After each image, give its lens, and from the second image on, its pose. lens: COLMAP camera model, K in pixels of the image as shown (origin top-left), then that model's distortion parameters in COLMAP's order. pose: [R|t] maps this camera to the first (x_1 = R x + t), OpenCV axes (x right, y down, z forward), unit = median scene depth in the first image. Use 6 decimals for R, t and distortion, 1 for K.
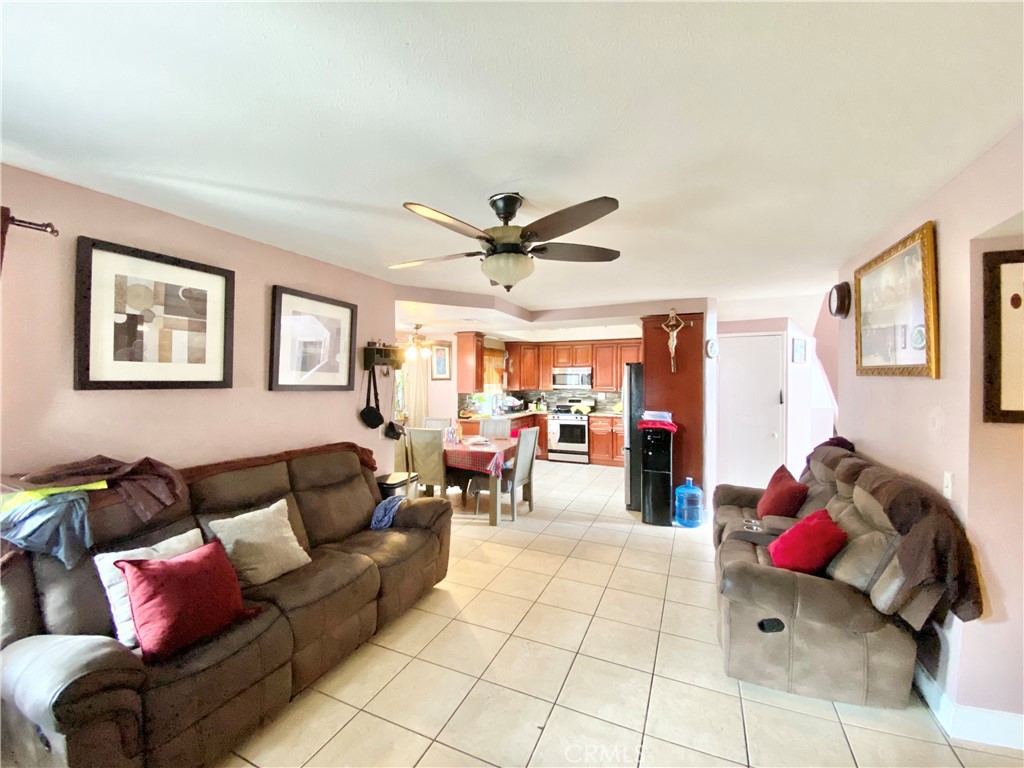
lens RADIAL K [[415.4, 0, 512.0], [0, 415.4, 384.0], [0, 0, 1]] dist [0.043247, -0.031310]
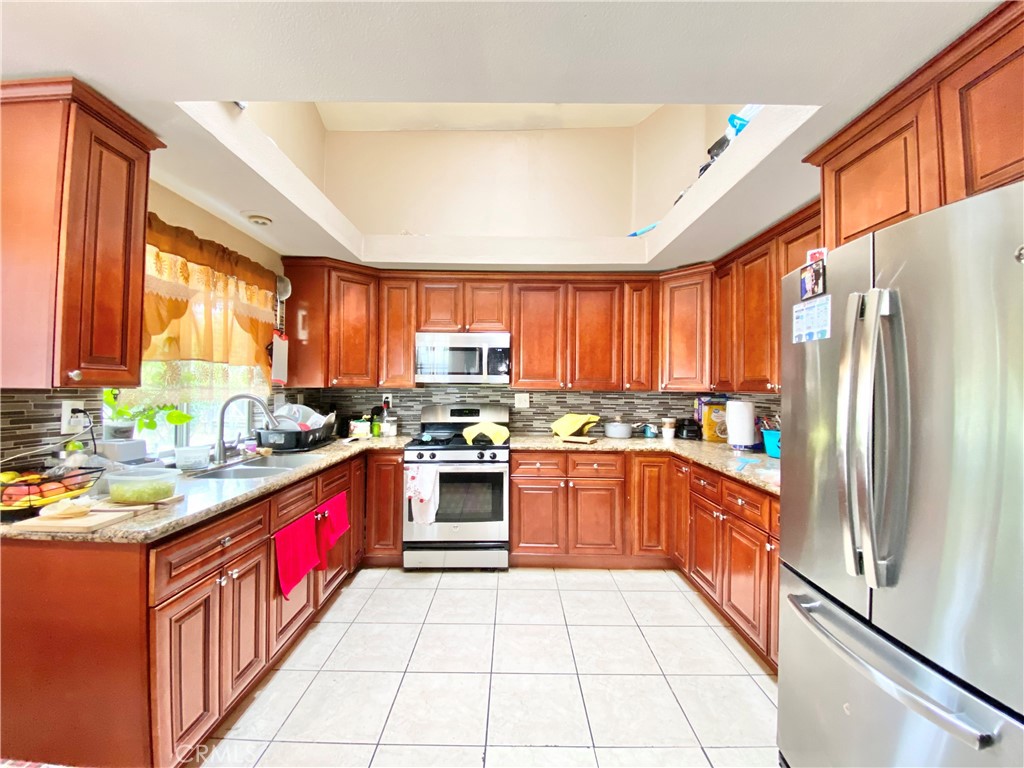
lens RADIAL K [[415.4, 0, 512.0], [0, 415.4, 384.0], [0, 0, 1]] dist [0.043247, -0.031310]
pose [[0.918312, 0.007822, 0.395780, 0.024514], [-0.001022, 0.999848, -0.017390, 0.019364], [-0.395856, 0.015565, 0.918181, 0.600253]]
